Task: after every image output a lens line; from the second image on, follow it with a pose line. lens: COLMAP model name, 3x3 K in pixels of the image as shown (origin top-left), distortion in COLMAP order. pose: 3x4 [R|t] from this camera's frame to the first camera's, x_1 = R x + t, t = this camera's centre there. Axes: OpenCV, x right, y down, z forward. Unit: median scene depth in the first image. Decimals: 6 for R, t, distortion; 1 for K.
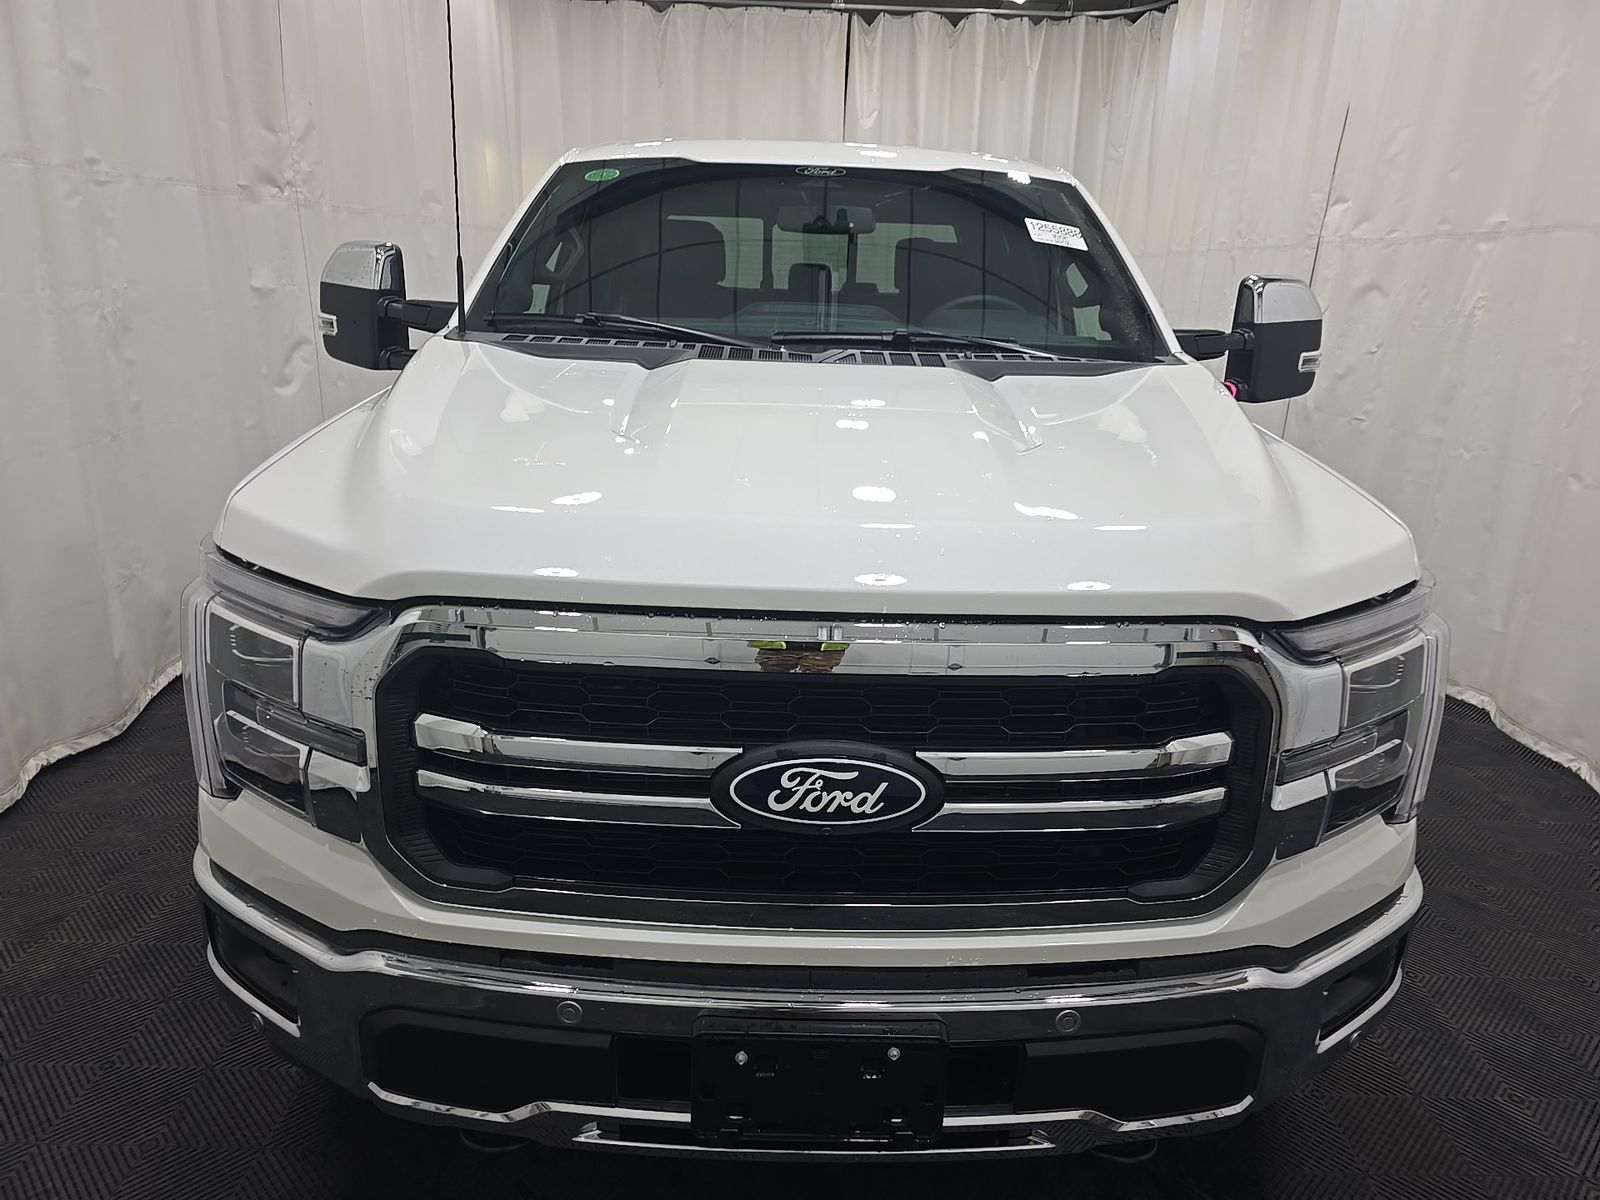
lens RADIAL K [[1074.4, 0, 811.3], [0, 1074.4, 605.6], [0, 0, 1]] dist [0.048366, -0.039685]
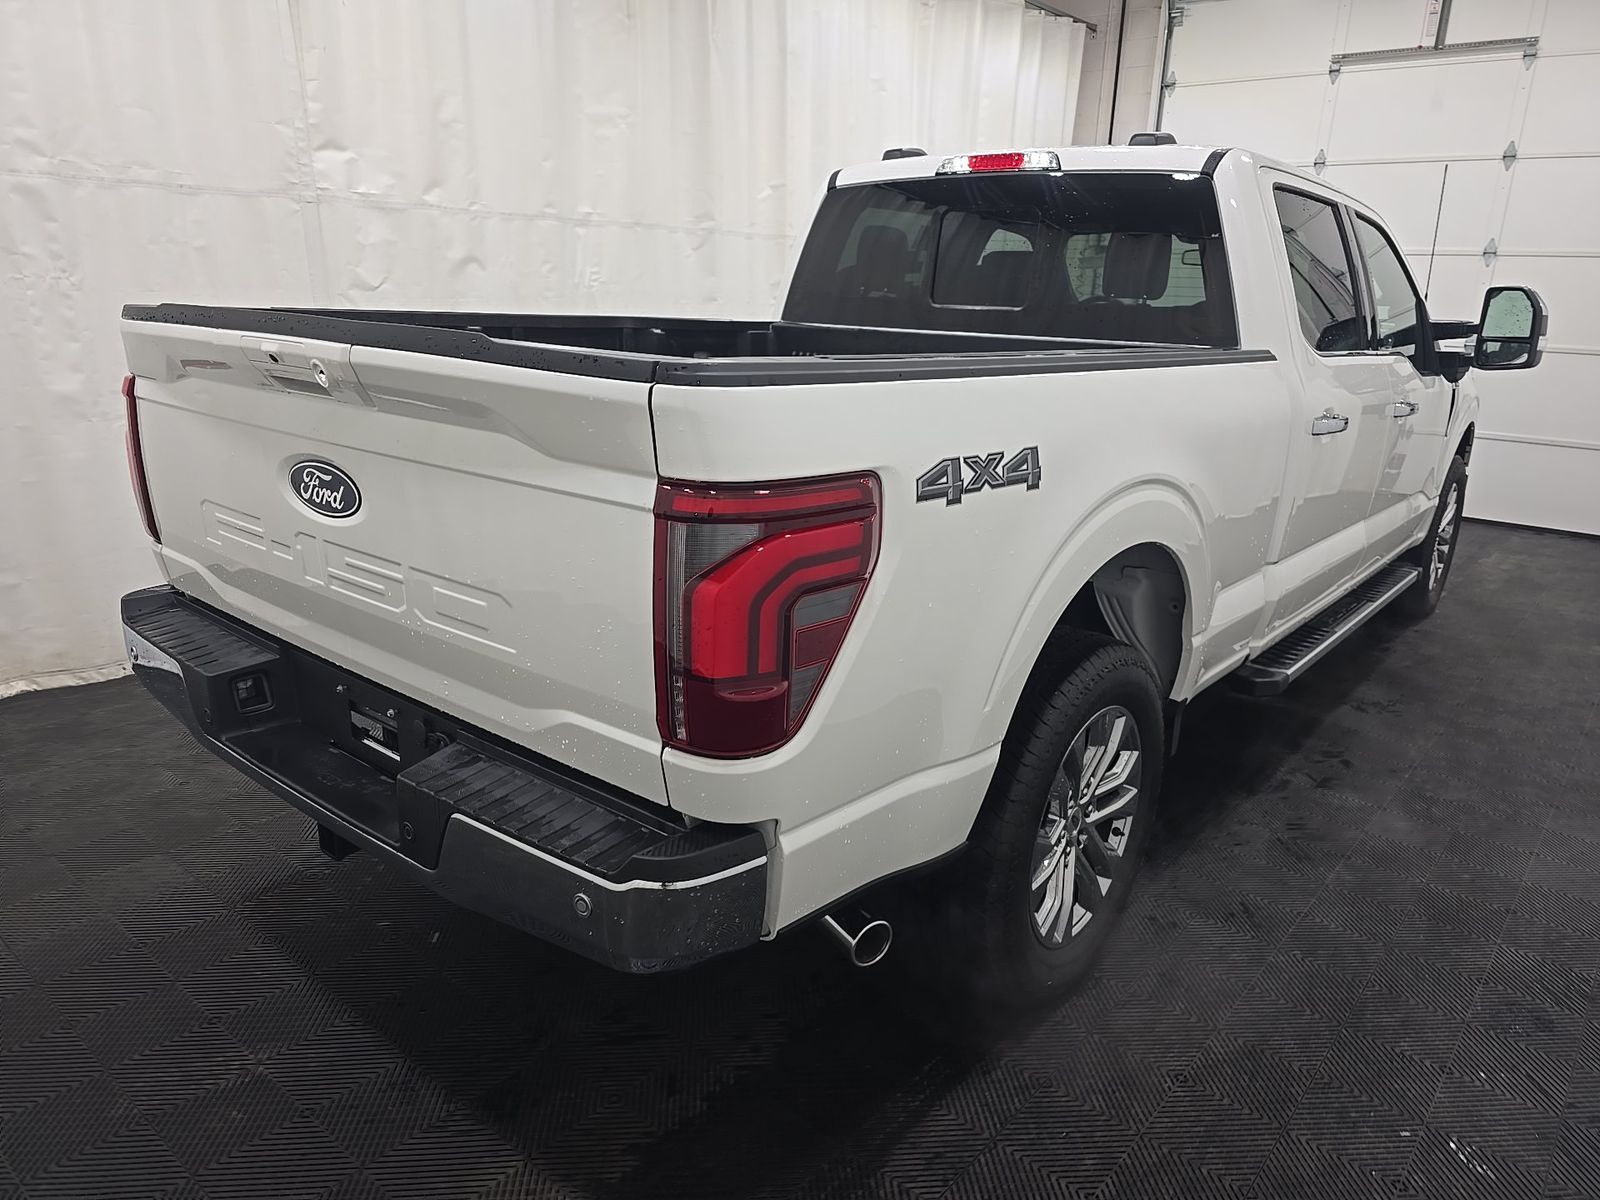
lens RADIAL K [[1074.4, 0, 811.3], [0, 1074.4, 598.0], [0, 0, 1]] dist [0.048366, -0.039685]
pose [[-0.765739, -0.235260, 0.598579, -0.402885], [0.130458, 0.854533, 0.502747, -0.520848], [-0.629781, 0.463062, -0.623658, 1.679342]]
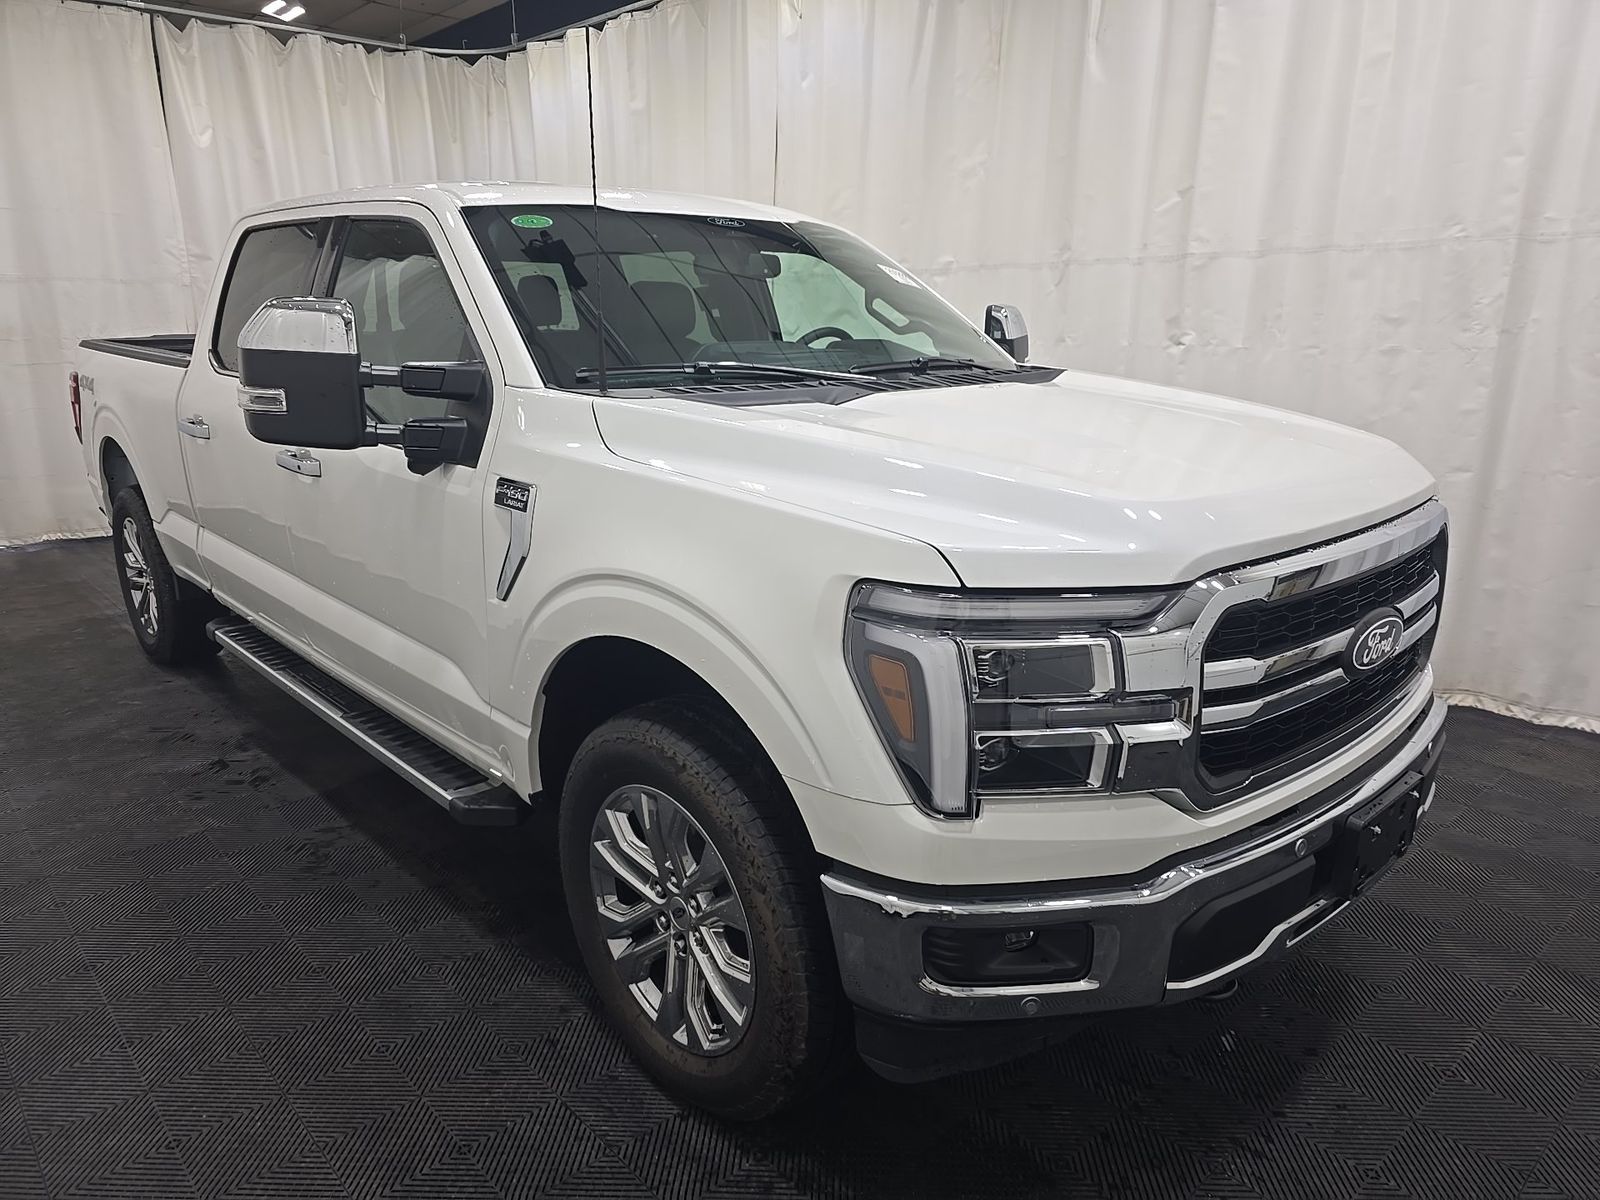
lens RADIAL K [[1074.4, 0, 816.7], [0, 1074.4, 610.2], [0, 0, 1]] dist [0.048366, -0.039685]
pose [[0.735263, -0.214128, 0.643069, -0.432587], [0.225379, 0.972035, 0.065977, -0.043421], [-0.639213, 0.096424, 0.762961, 0.088420]]
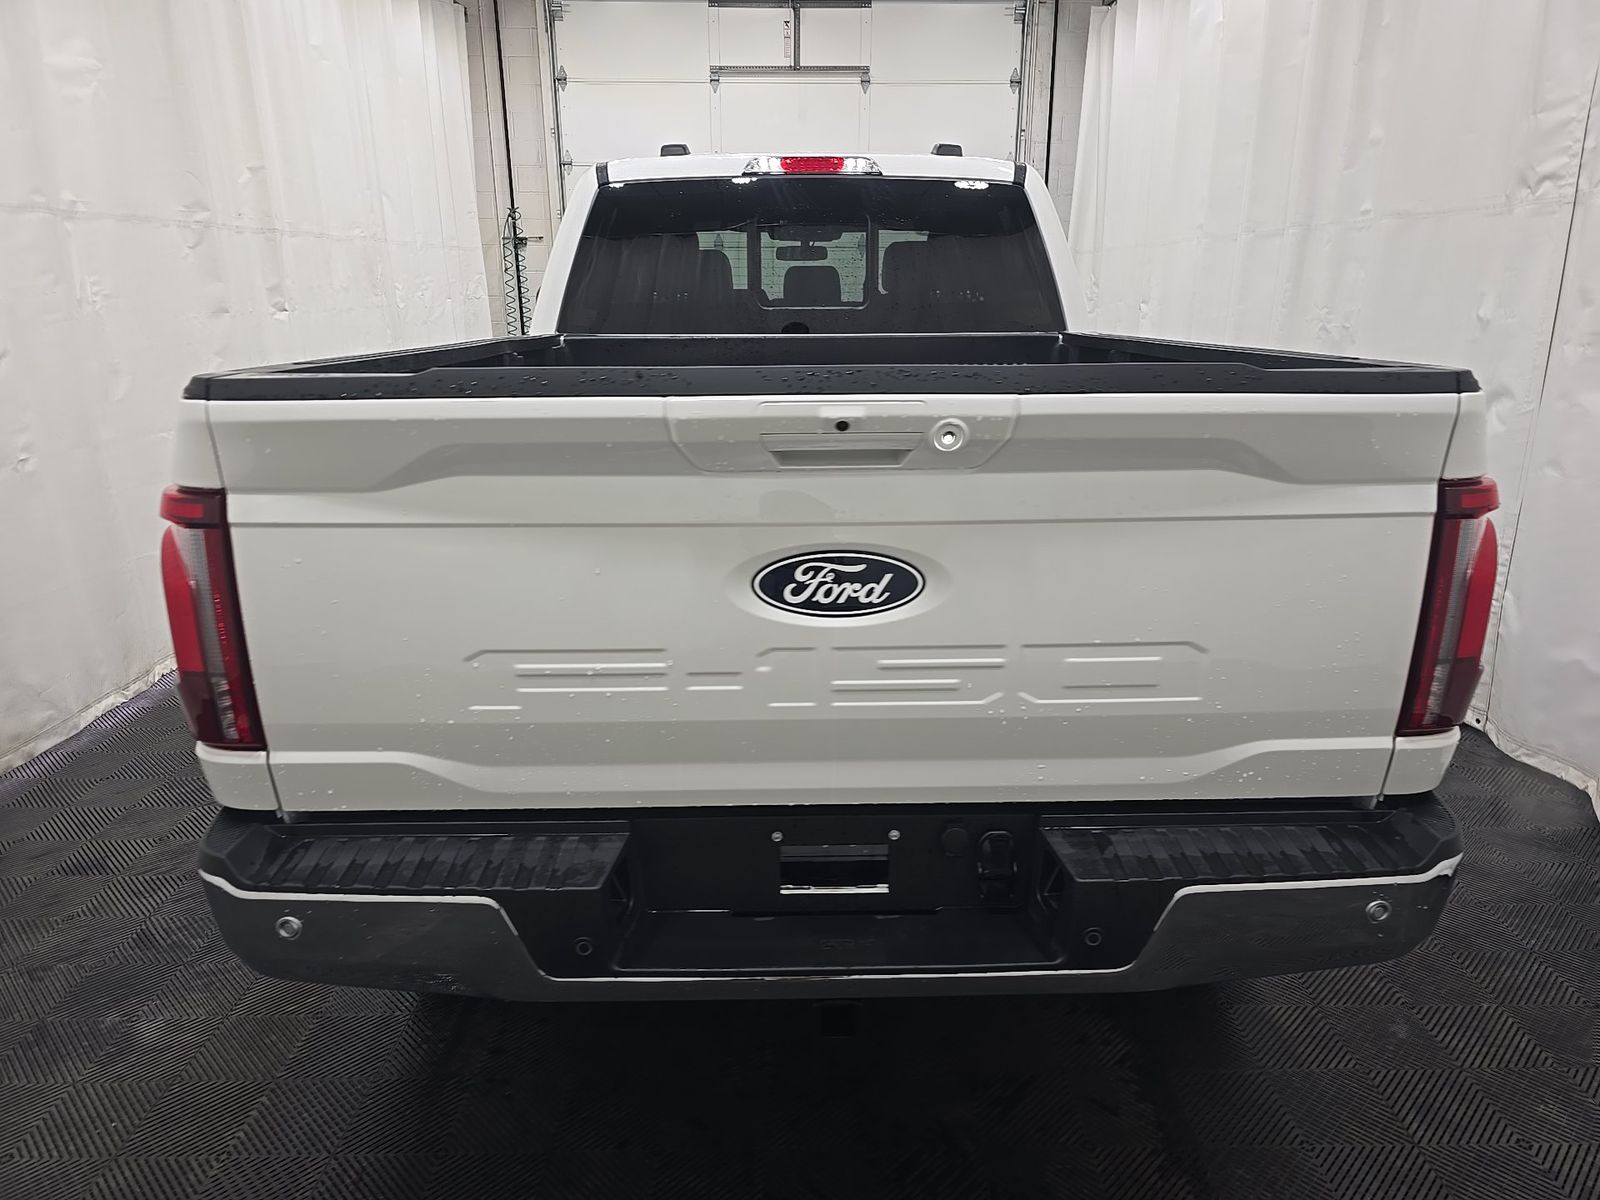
lens RADIAL K [[1074.4, 0, 811.6], [0, 1074.4, 599.8], [0, 0, 1]] dist [0.048366, -0.039685]
pose [[-0.999483, -0.027691, -0.016364, 0.006646], [-0.032130, 0.835927, 0.547899, -0.544834], [-0.001493, 0.548141, -0.836385, 1.790520]]
